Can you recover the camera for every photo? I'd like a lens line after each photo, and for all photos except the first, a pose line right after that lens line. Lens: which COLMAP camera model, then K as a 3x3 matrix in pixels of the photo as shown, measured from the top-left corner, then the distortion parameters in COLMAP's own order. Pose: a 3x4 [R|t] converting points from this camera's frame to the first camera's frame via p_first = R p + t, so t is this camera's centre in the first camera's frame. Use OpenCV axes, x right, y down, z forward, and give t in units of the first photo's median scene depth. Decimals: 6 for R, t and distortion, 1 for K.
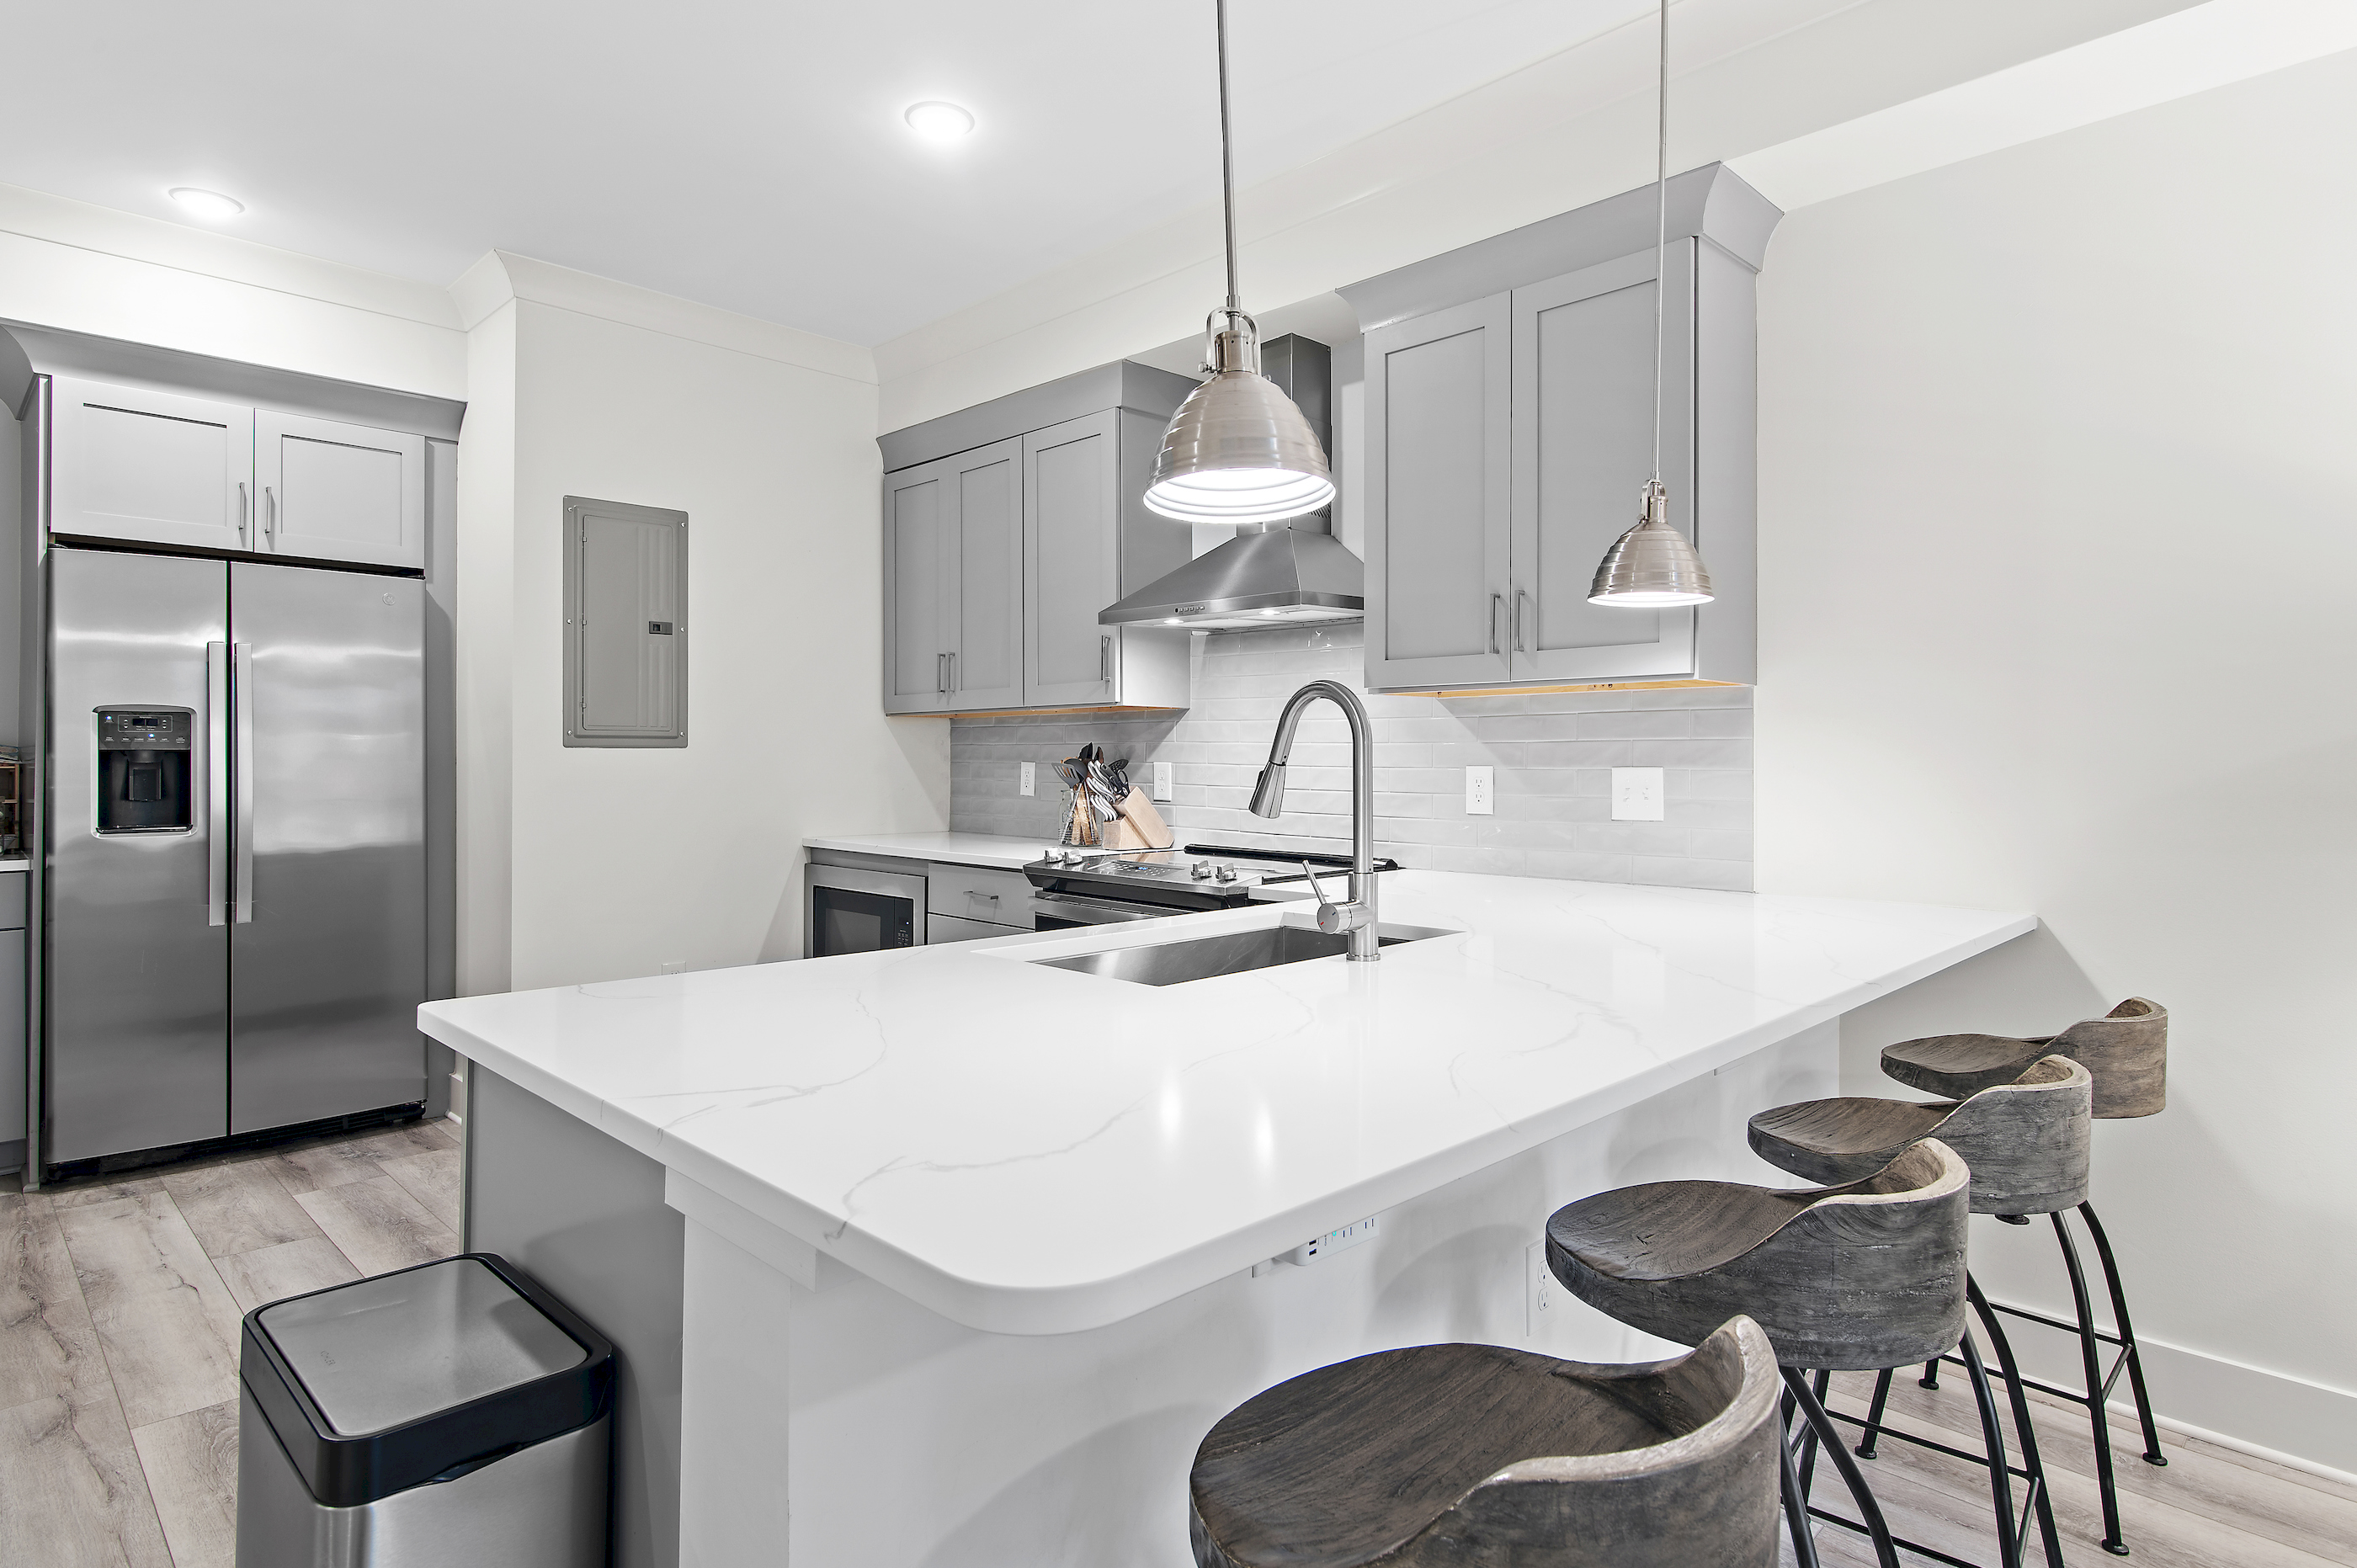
lens RADIAL K [[1274.7, 0, 1190.9], [0, 1274.7, 749.9], [0, 0, 1]] dist [0.006403, 0.000436]
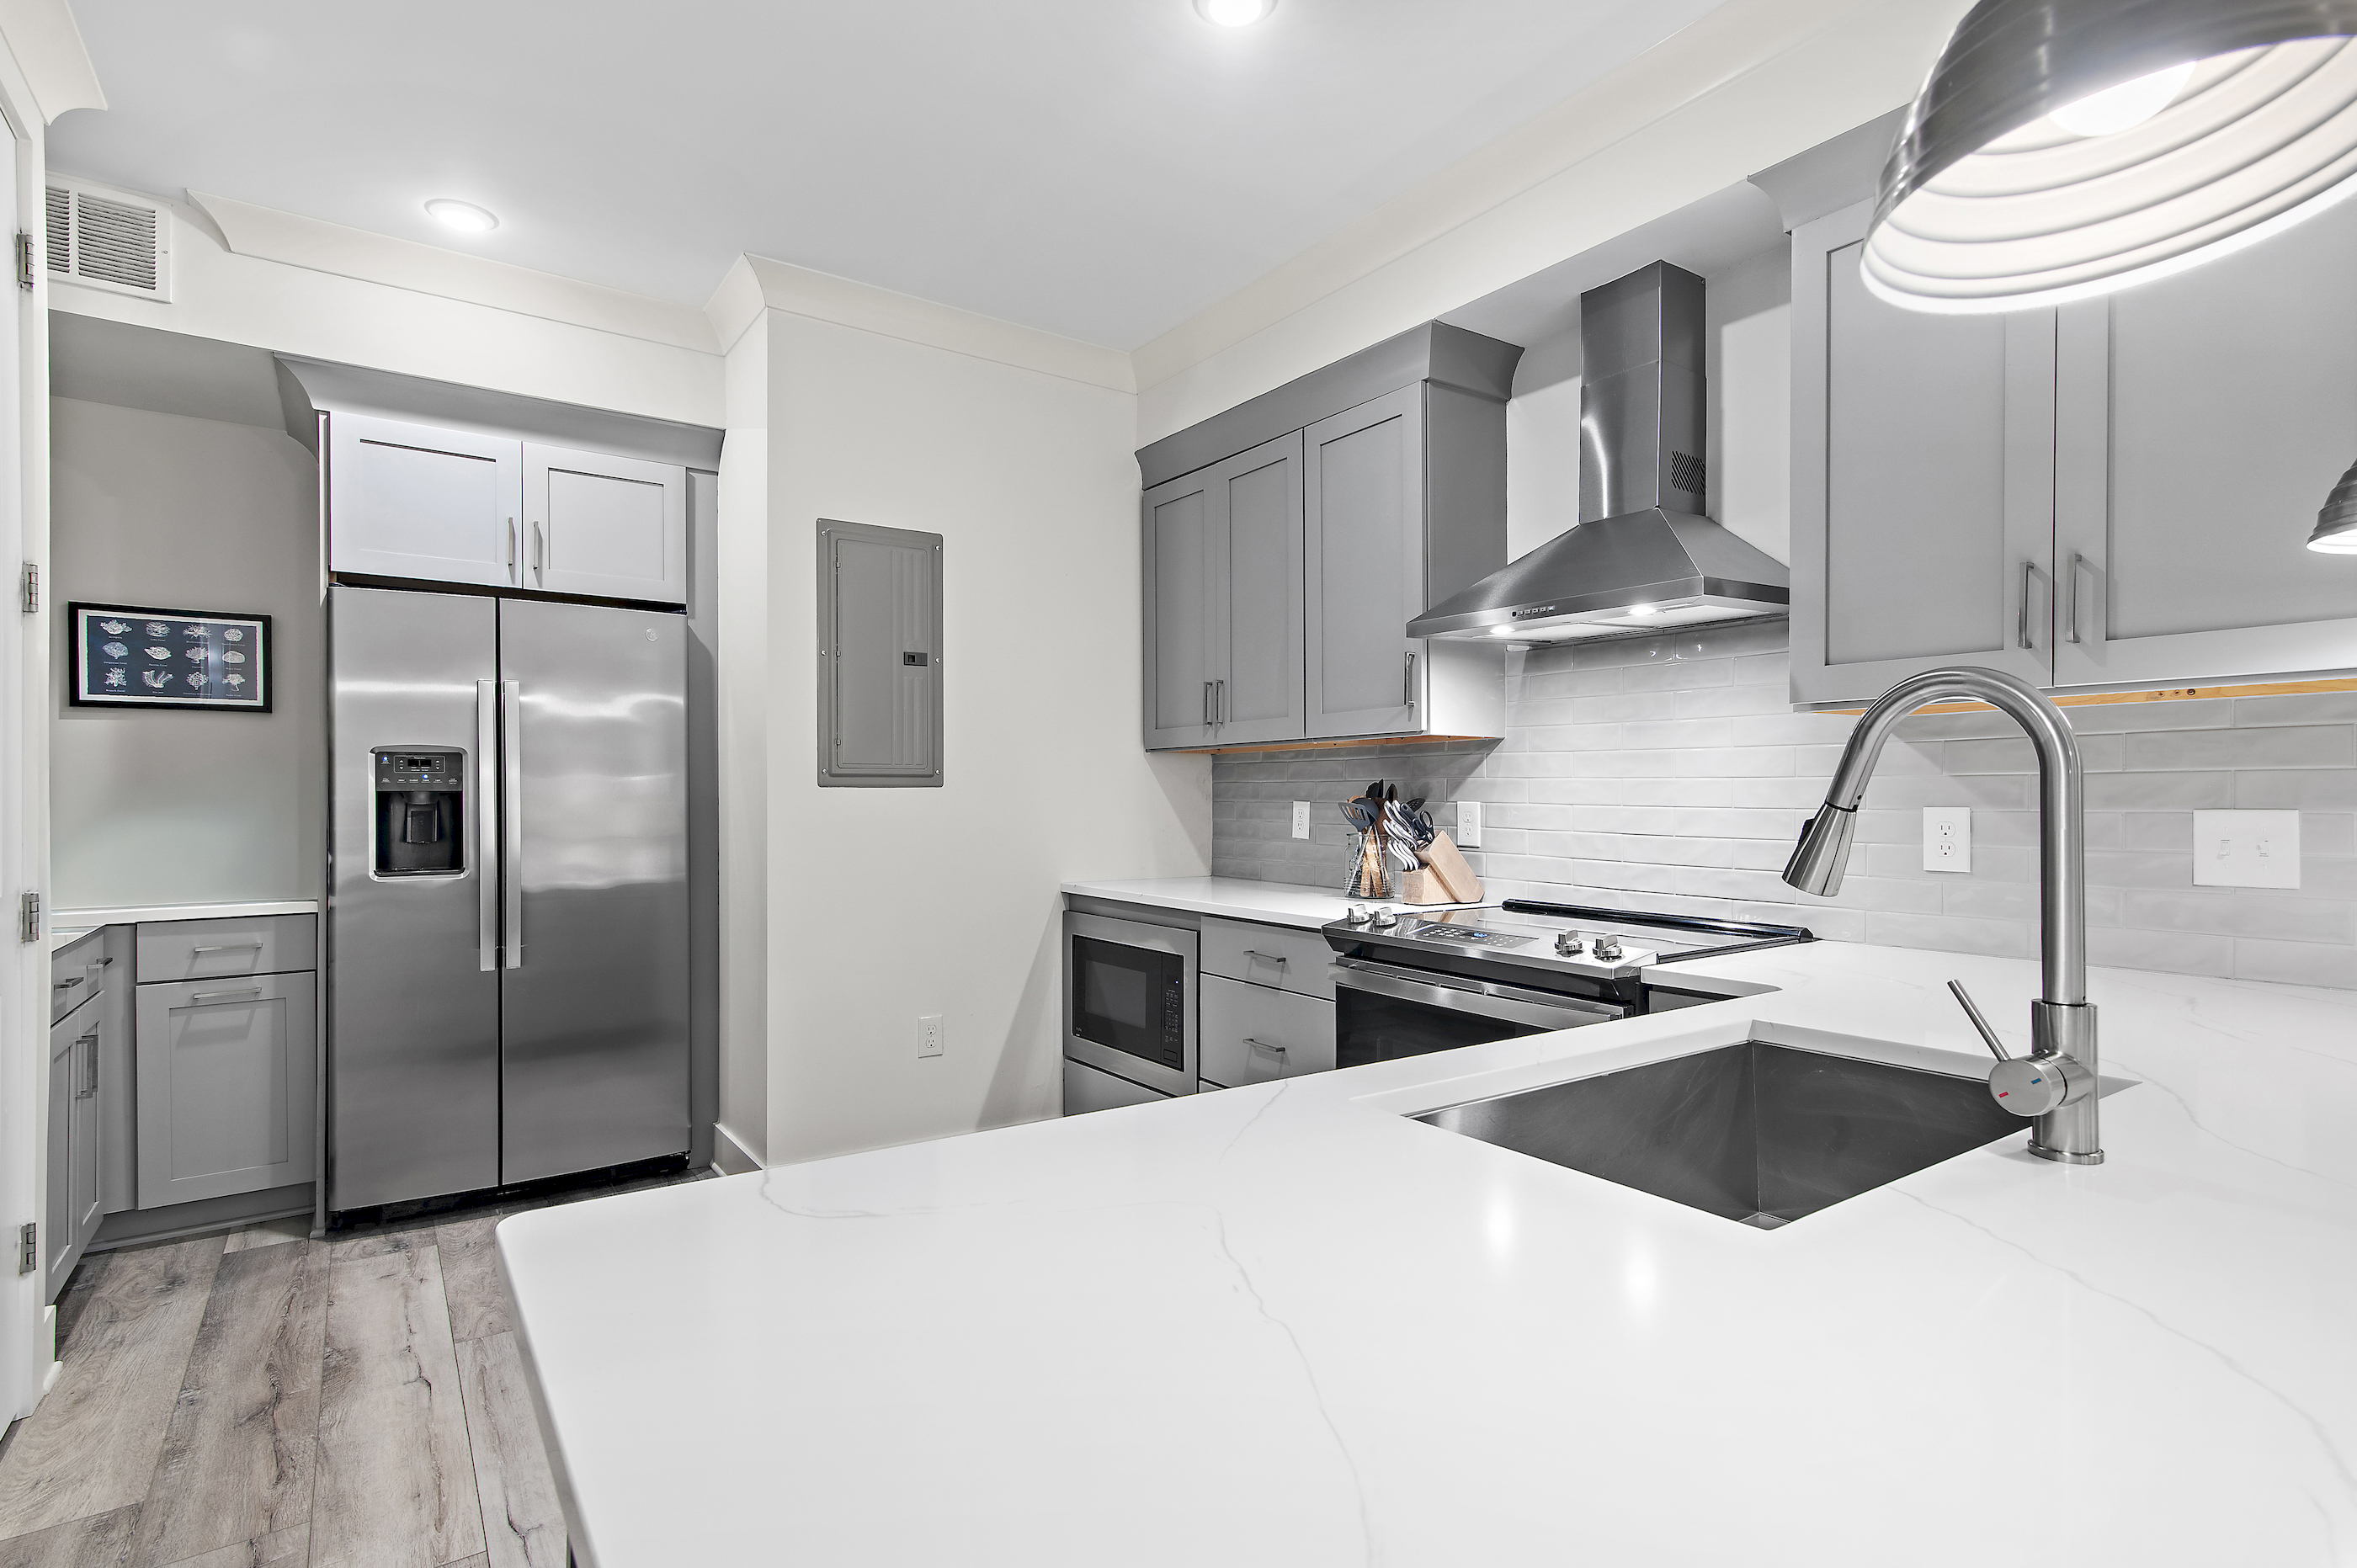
lens RADIAL K [[1157.8, 0, 1171.2], [0, 1157.8, 791.1], [0, 0, 1]] dist [0.013393, 0.000656]
pose [[0.982879, -0.003301, -0.184225, -0.081236], [0.003807, 0.999990, 0.002392, 0.000015], [0.184215, -0.003053, 0.982881, 0.215788]]
